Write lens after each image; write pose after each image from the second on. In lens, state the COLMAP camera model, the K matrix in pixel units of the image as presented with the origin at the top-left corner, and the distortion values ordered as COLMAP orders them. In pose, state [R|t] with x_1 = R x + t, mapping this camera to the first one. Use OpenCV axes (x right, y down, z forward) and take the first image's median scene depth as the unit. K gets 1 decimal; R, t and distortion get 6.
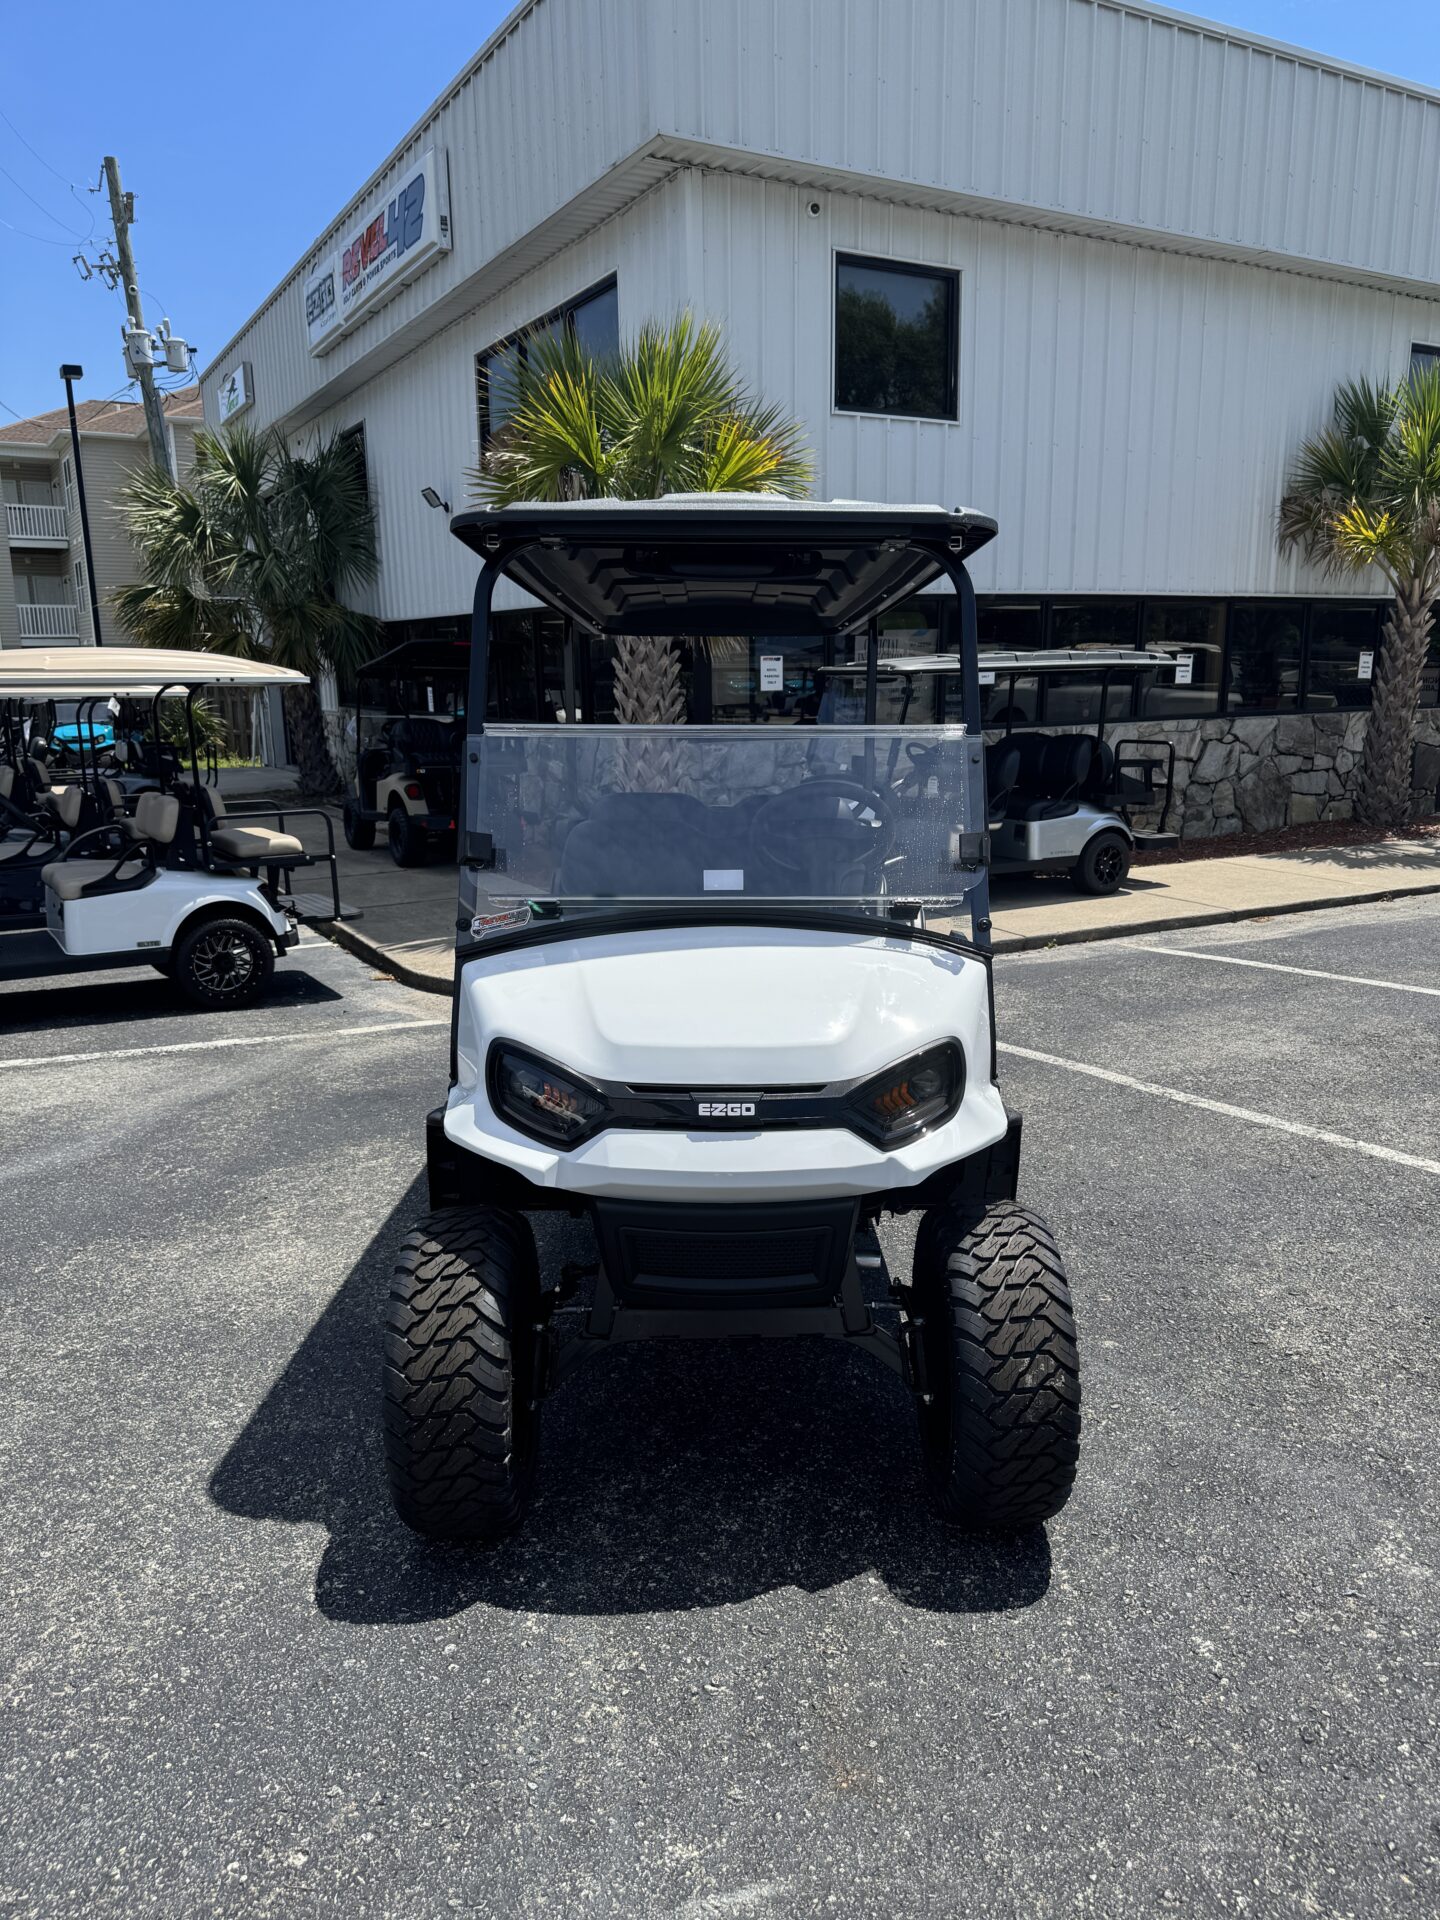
lens RADIAL K [[1374.5, 0, 727.9], [0, 1374.5, 969.1], [0, 0, 1]] dist [0.015806, -0.029884]
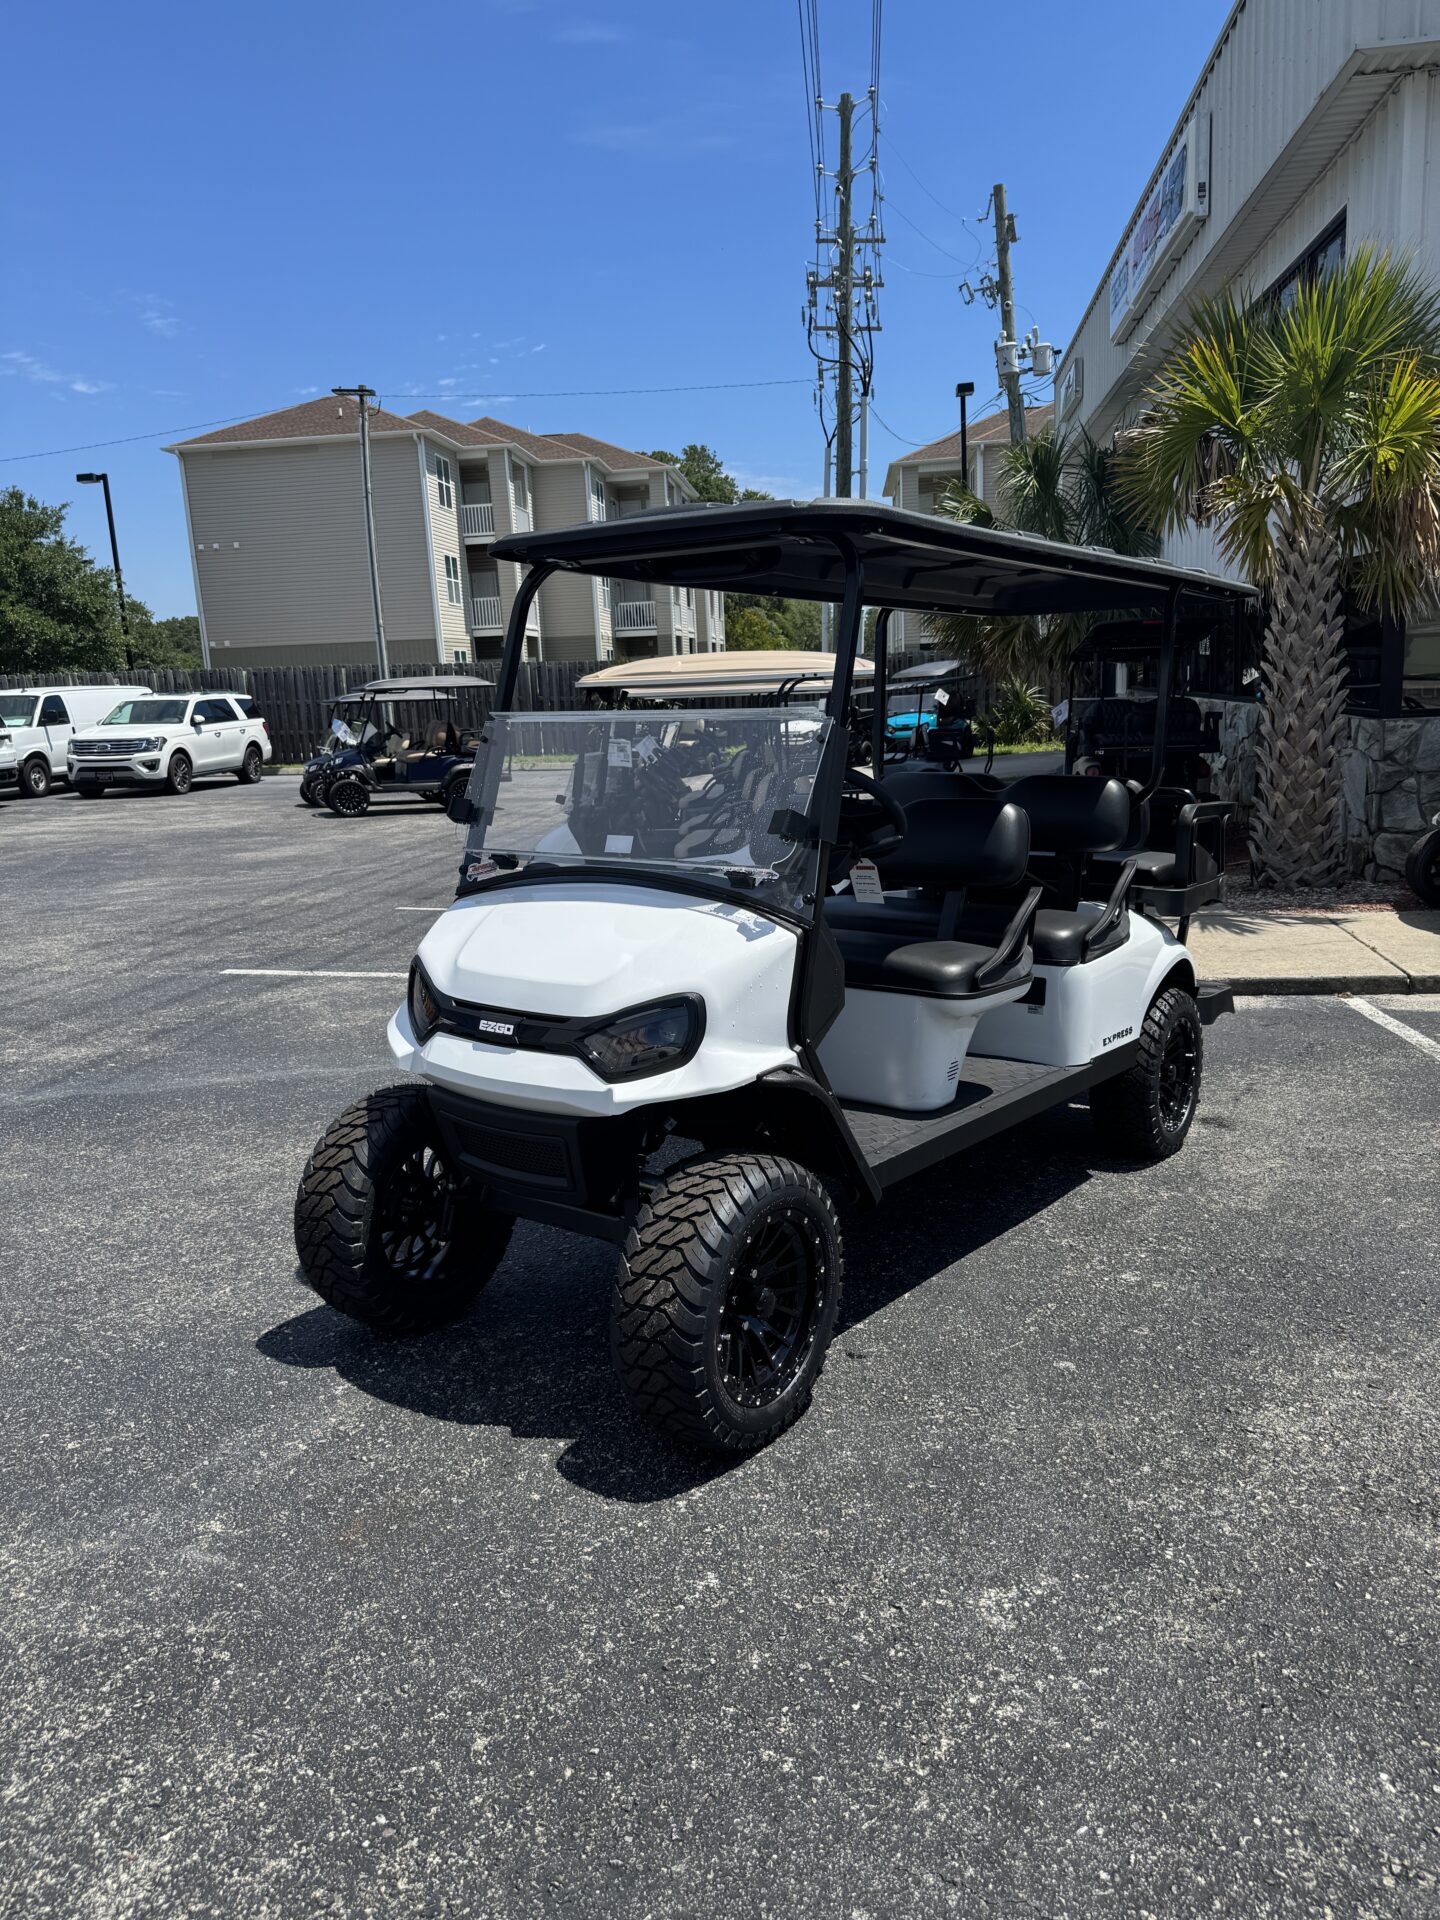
lens RADIAL K [[1374.5, 0, 673.0], [0, 1374.5, 947.2], [0, 0, 1]] dist [0.015806, -0.029884]
pose [[0.777253, 0.085725, -0.623321, 0.205103], [-0.087259, 0.995788, 0.028142, -0.004045], [0.623109, 0.032517, 0.781459, 0.031696]]
